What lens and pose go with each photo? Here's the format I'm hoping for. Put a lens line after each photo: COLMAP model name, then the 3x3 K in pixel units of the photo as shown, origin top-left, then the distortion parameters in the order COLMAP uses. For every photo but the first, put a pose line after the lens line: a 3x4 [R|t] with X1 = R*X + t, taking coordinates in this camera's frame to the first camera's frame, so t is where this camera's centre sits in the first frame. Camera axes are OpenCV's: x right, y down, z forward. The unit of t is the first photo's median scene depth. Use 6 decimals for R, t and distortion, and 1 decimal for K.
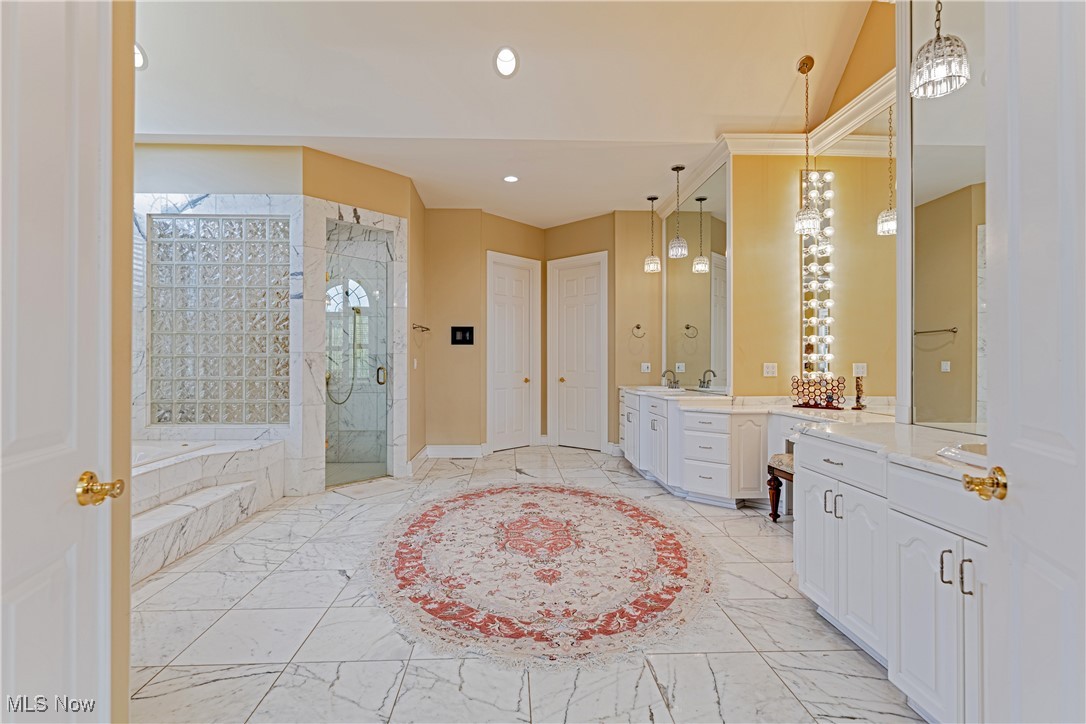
lens RADIAL K [[532.9, 0, 543.0], [0, 532.9, 362.0], [0, 0, 1]] dist [0.000307, 0.000040]
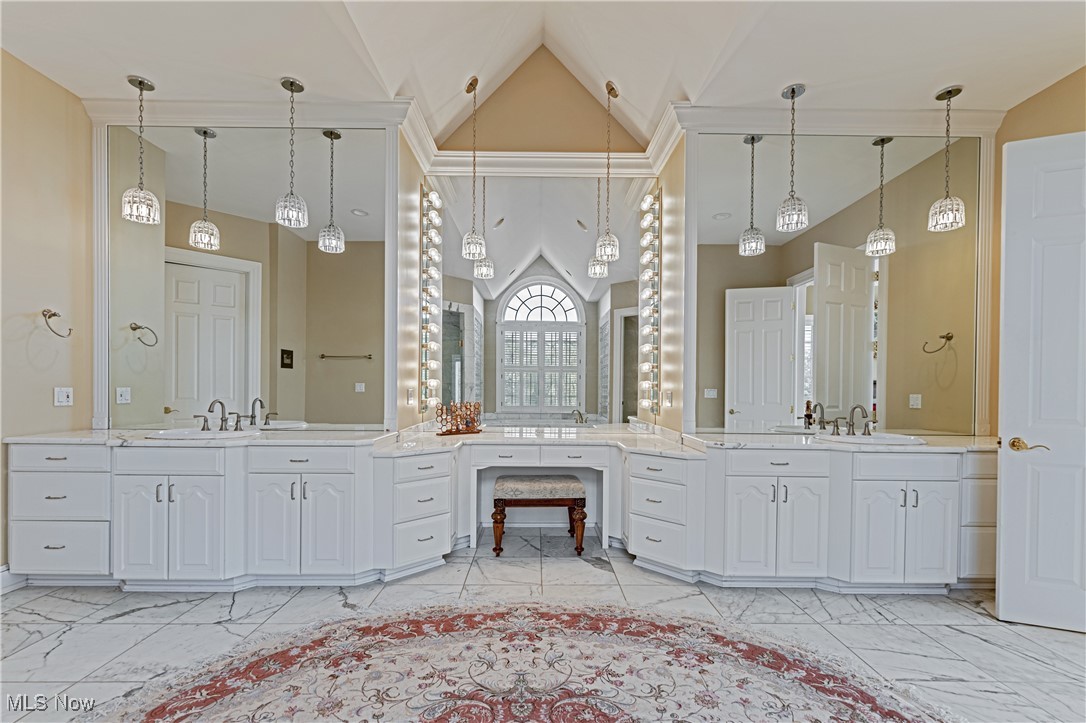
lens RADIAL K [[472.8, 0, 541.8], [0, 472.8, 392.2], [0, 0, 1]] dist [-0.001135, -0.000326]
pose [[0.045520, -0.008357, 0.998928, -0.440465], [-0.006764, 0.999939, 0.008674, -0.001040], [-0.998941, -0.007152, 0.045461, 0.974521]]
